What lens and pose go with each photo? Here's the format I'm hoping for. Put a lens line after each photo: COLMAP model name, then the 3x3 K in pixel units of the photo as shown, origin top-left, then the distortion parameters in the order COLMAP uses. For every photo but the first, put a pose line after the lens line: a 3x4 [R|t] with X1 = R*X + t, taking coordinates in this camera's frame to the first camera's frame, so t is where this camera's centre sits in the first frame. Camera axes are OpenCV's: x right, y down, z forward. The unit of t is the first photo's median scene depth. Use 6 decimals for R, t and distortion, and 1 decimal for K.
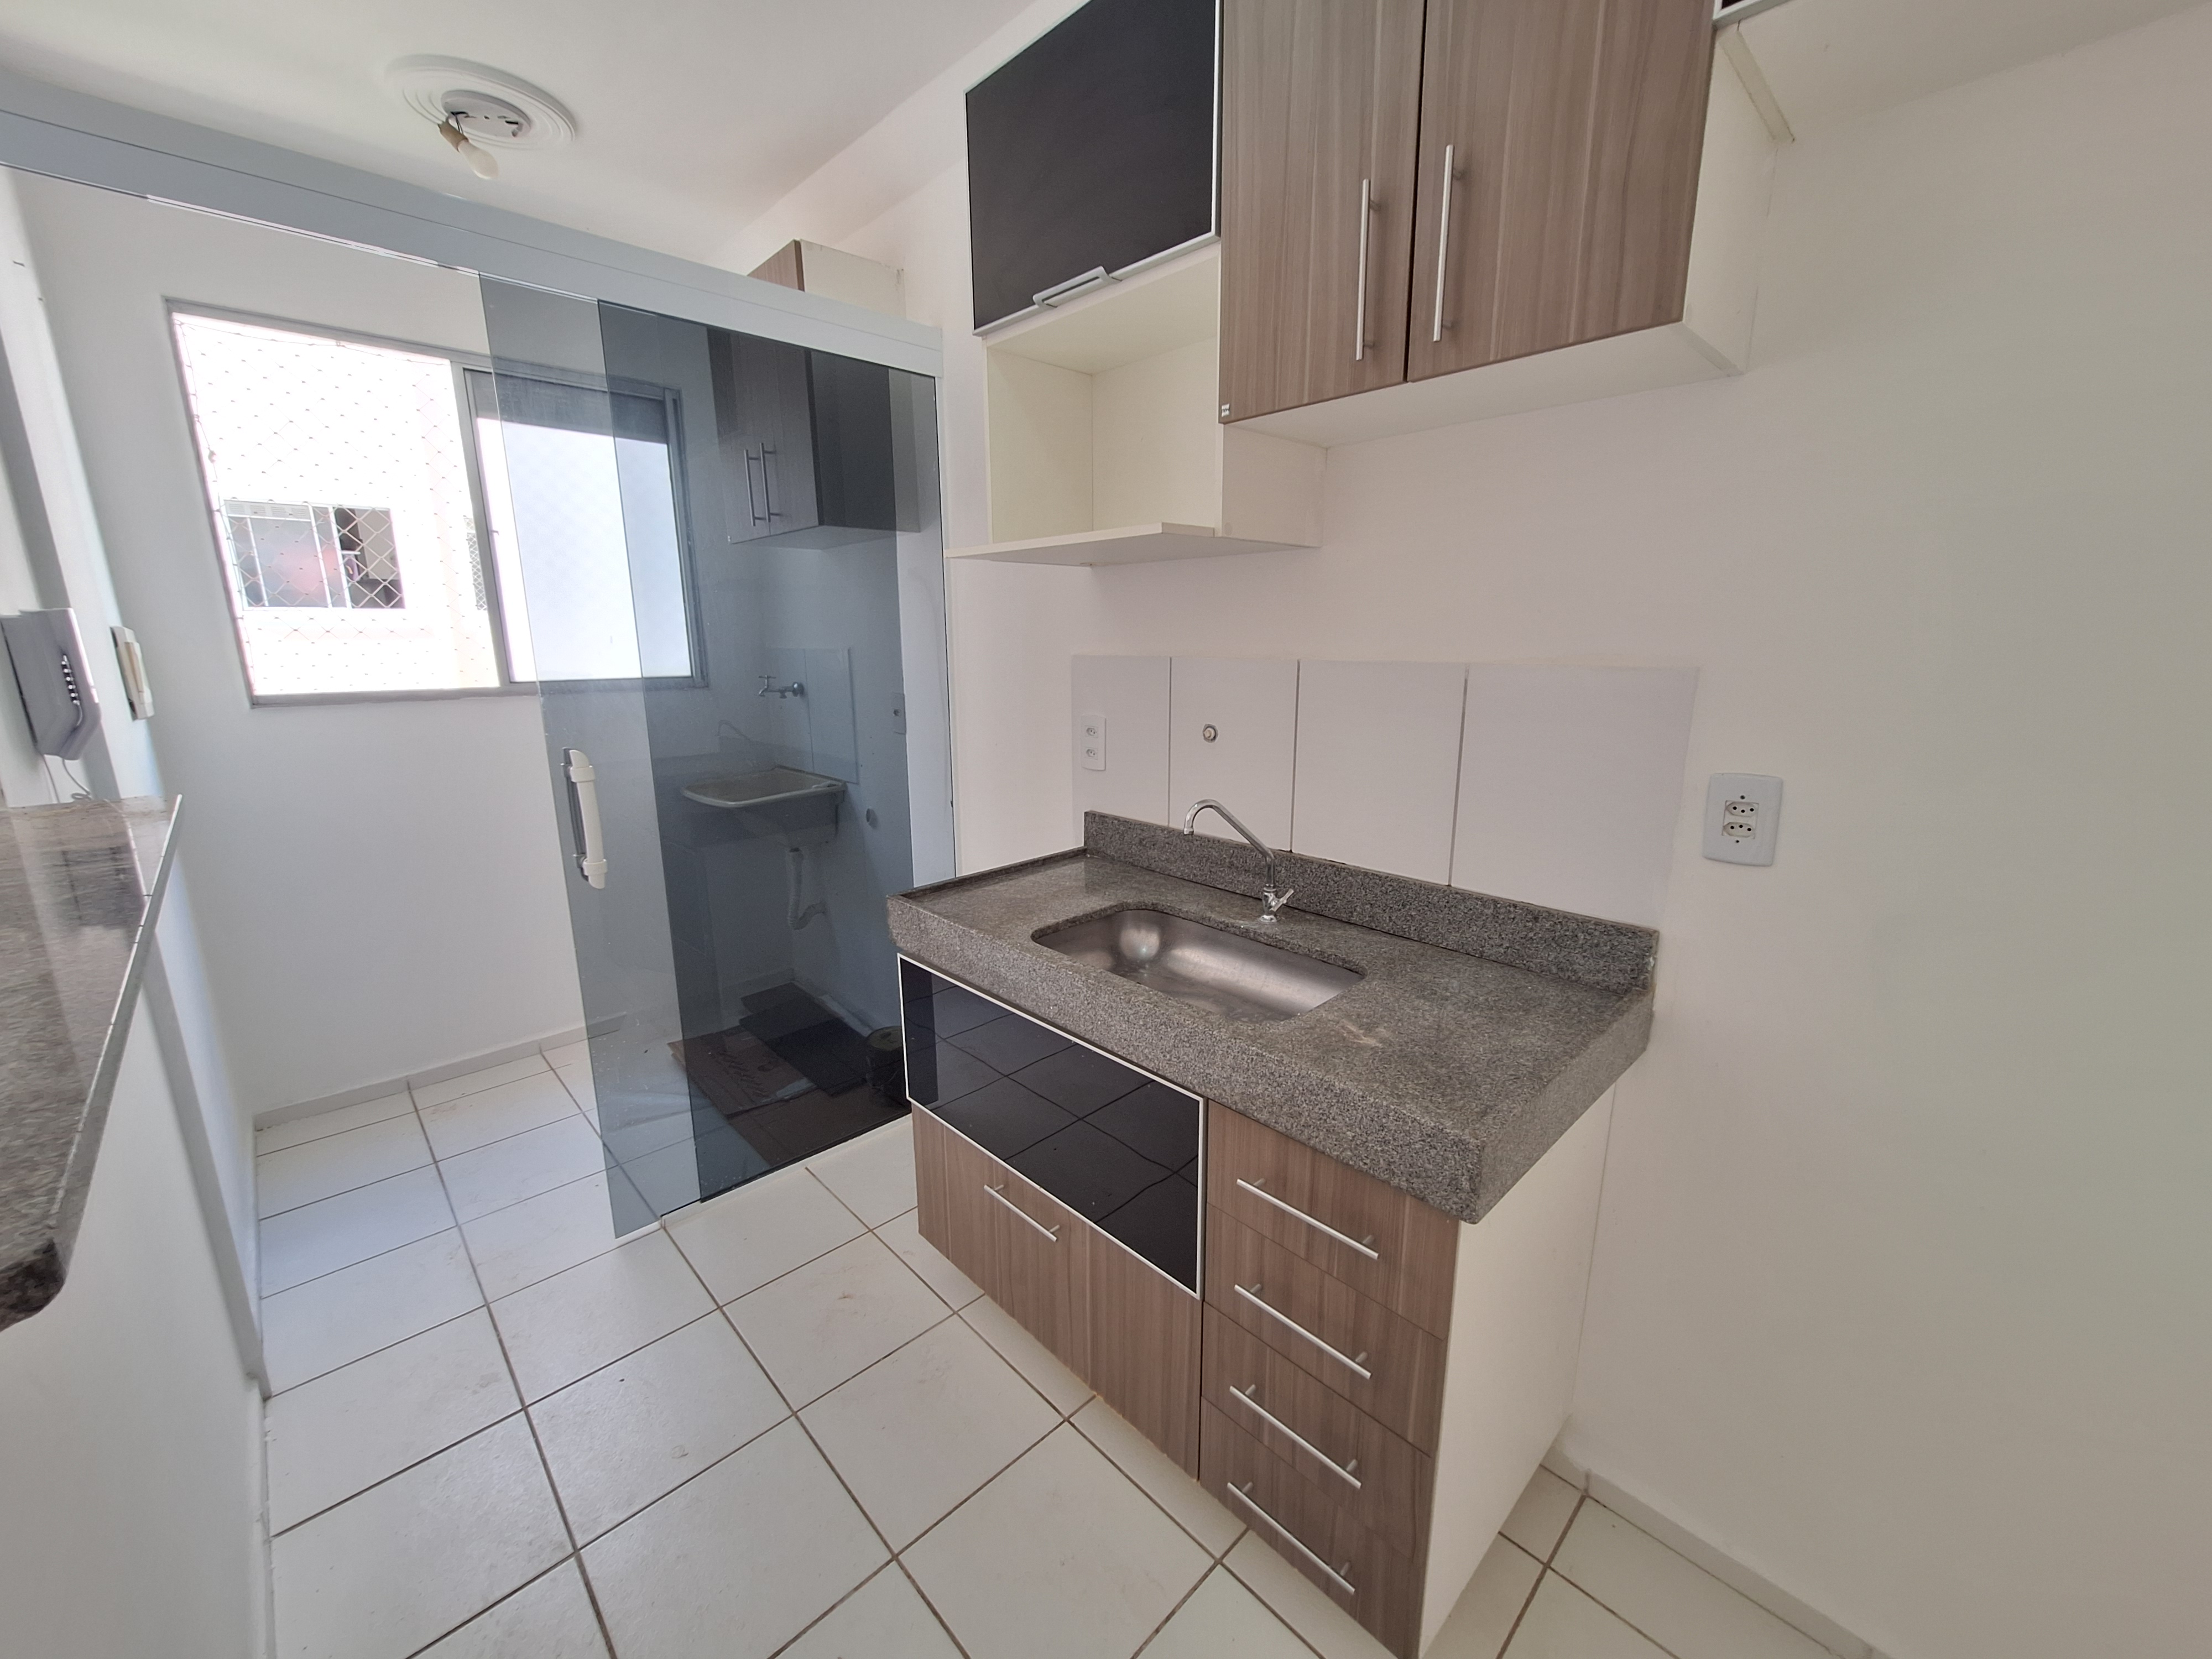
lens RADIAL K [[879.8, 0, 1106.3], [0, 879.8, 833.9], [0, 0, 1]] dist [-0.000150, 0.000295]
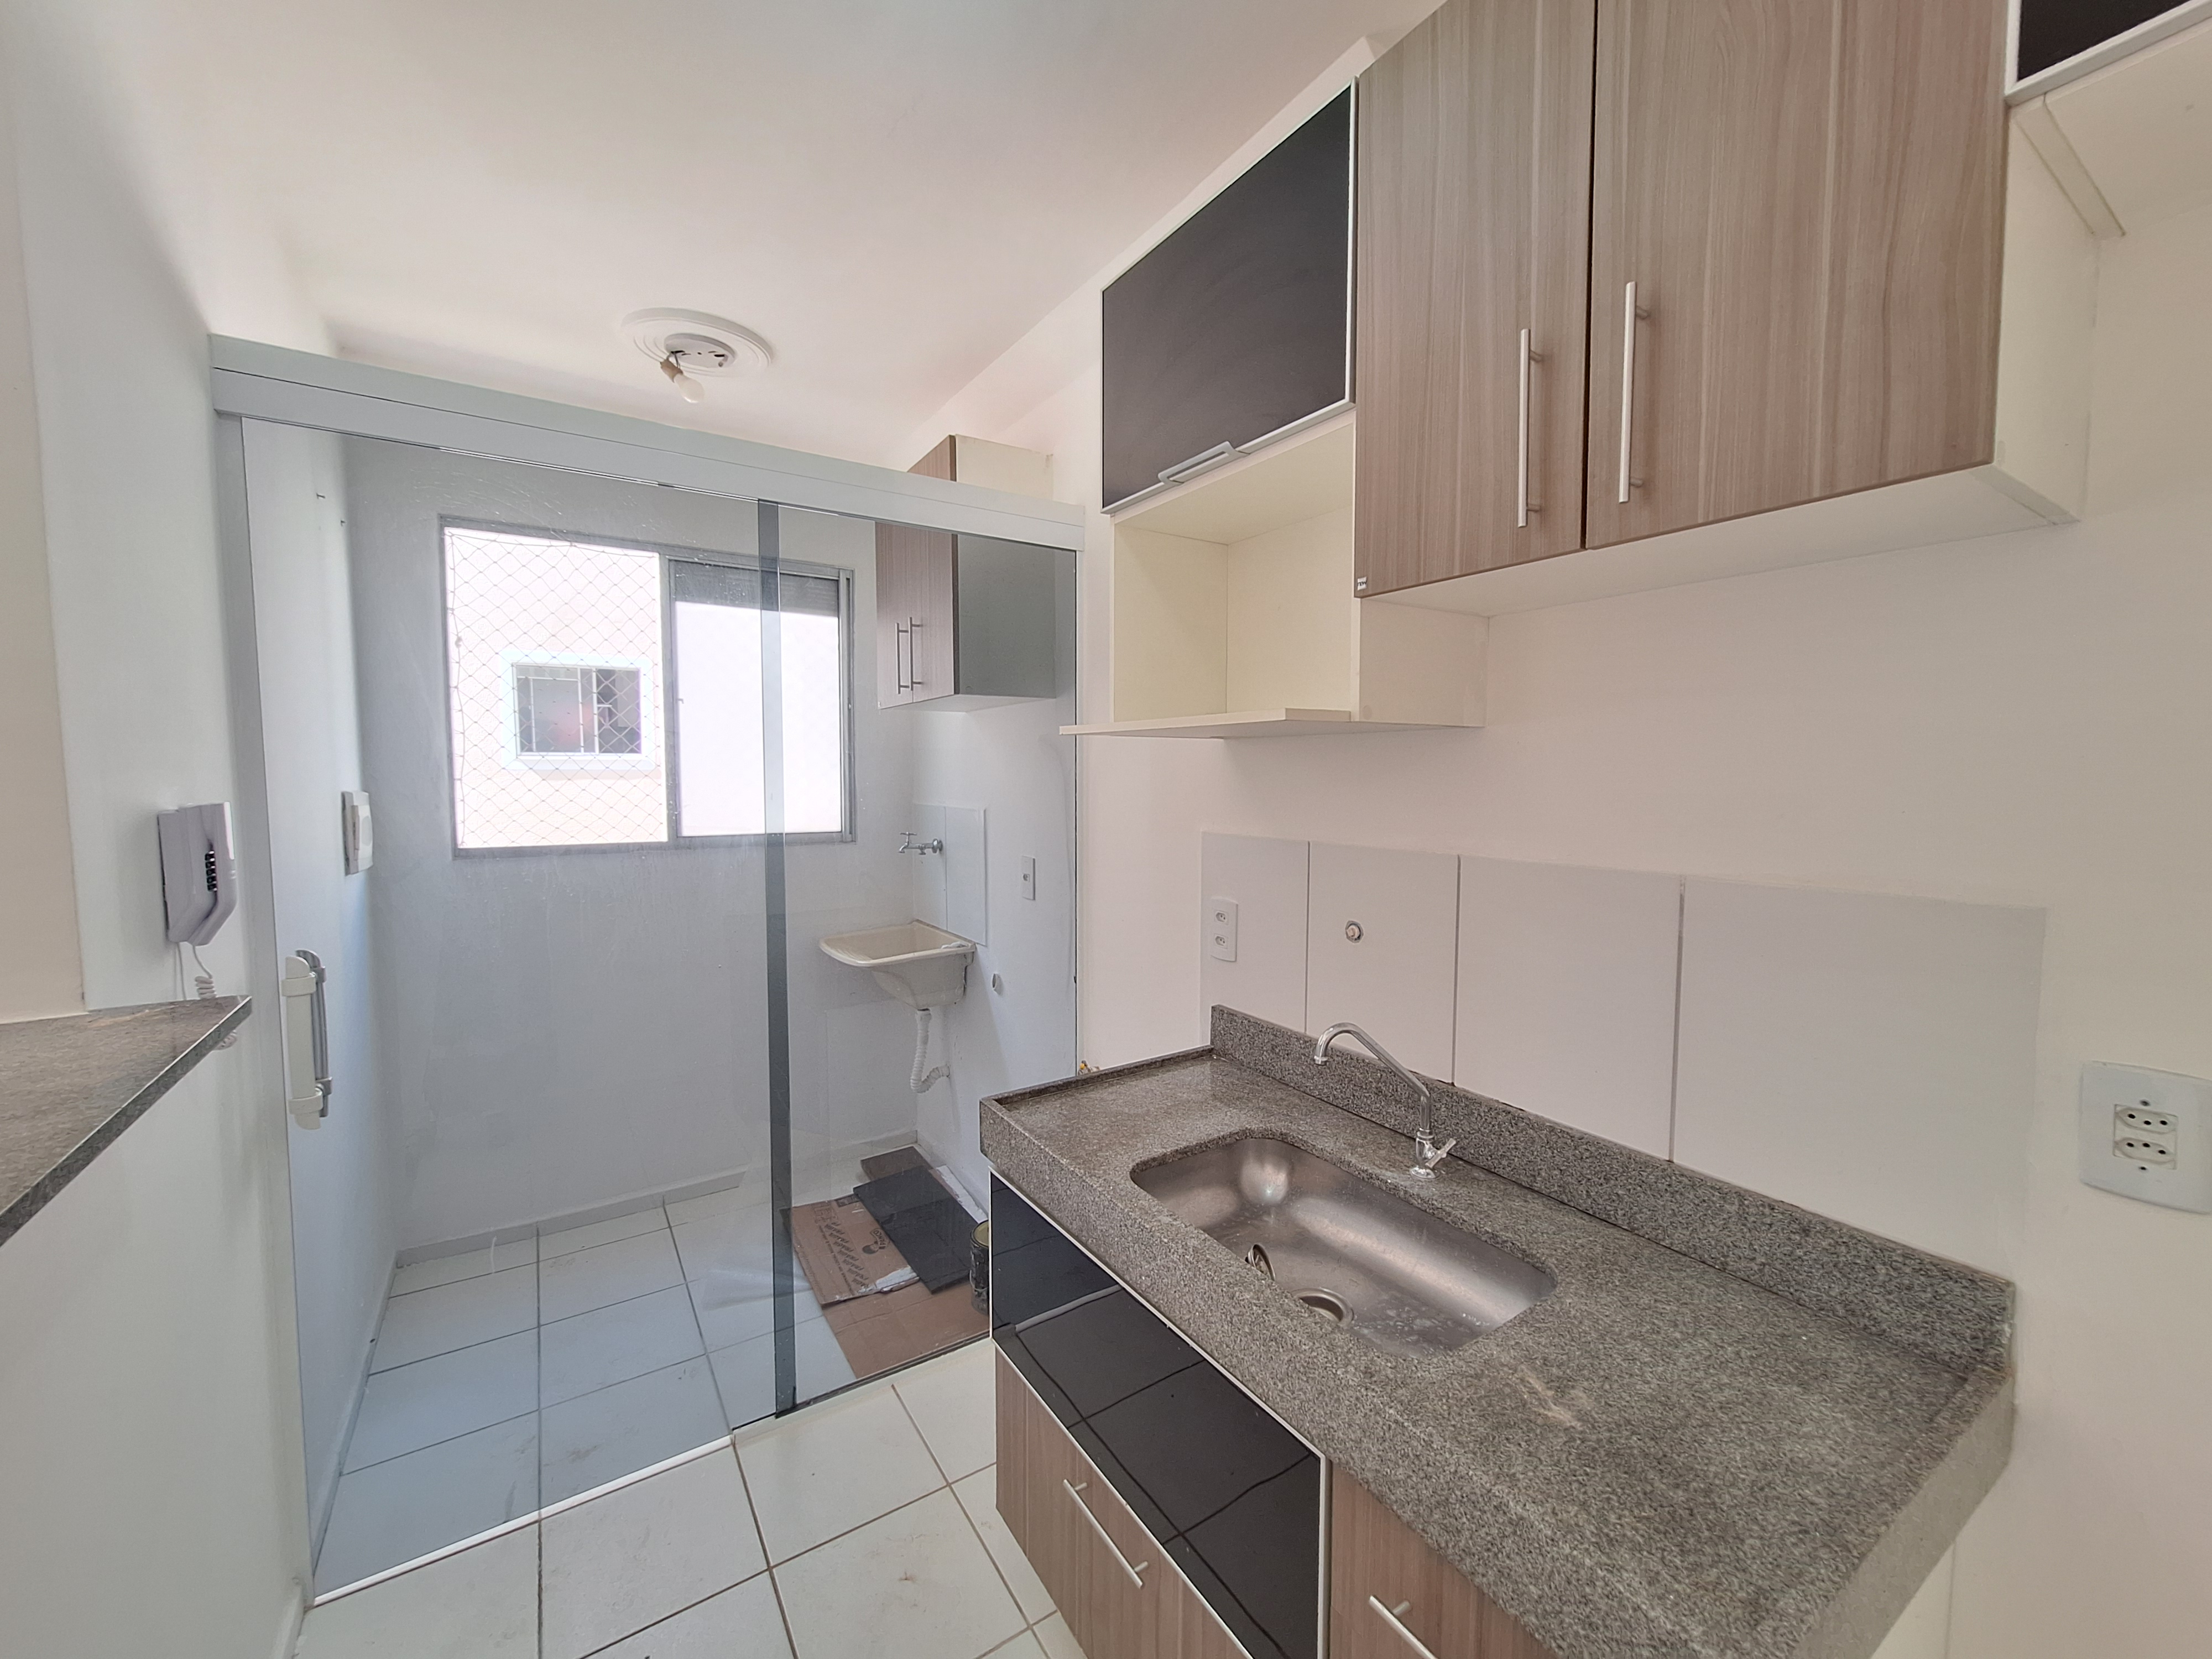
lens RADIAL K [[879.9, 0, 1106.0], [0, 879.9, 829.5], [0, 0, 1]] dist [0.000901, 0.000414]
pose [[0.982452, 0.017746, -0.185667, 0.044795], [-0.046559, 0.987283, -0.152000, -0.082139], [0.180609, 0.157977, 0.970785, 0.122710]]
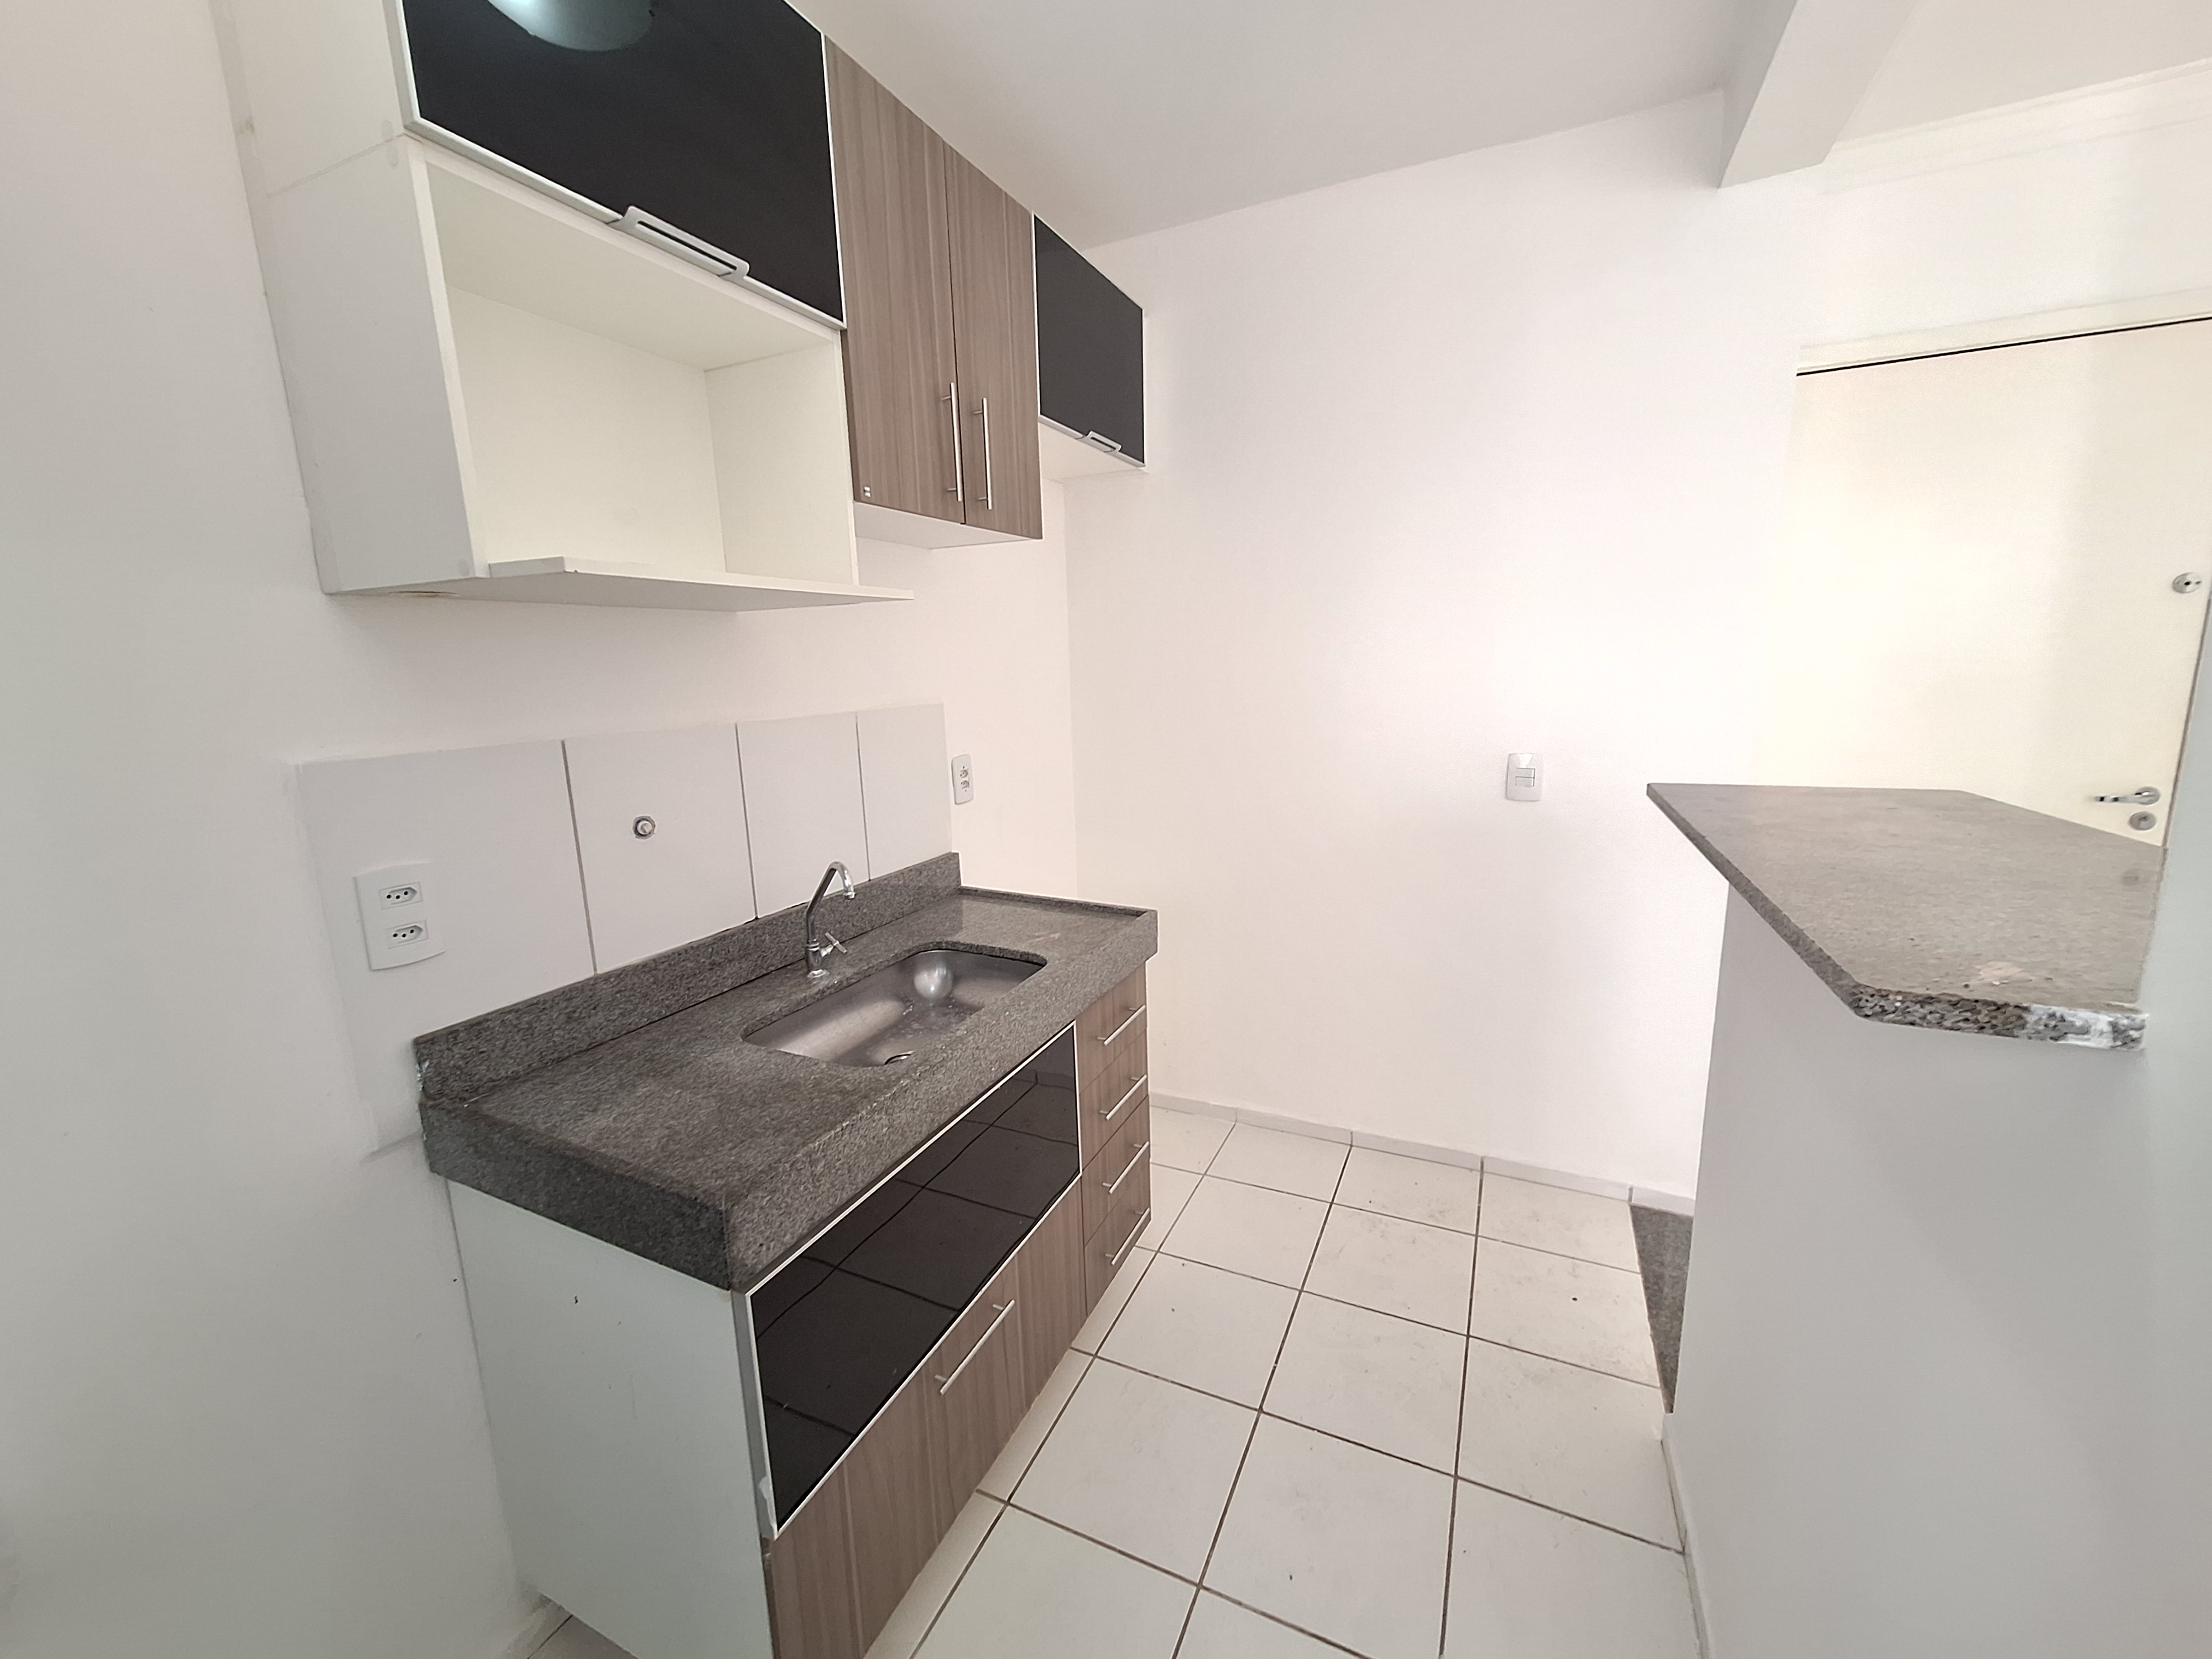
lens RADIAL K [[879.9, 0, 1106.0], [0, 879.9, 829.5], [0, 0, 1]] dist [0.000901, 0.000414]
pose [[-0.358375, -0.160081, 0.919751, -0.890775], [0.241308, 0.935826, 0.256903, -0.252275], [-0.901852, 0.314011, -0.296748, 1.007831]]
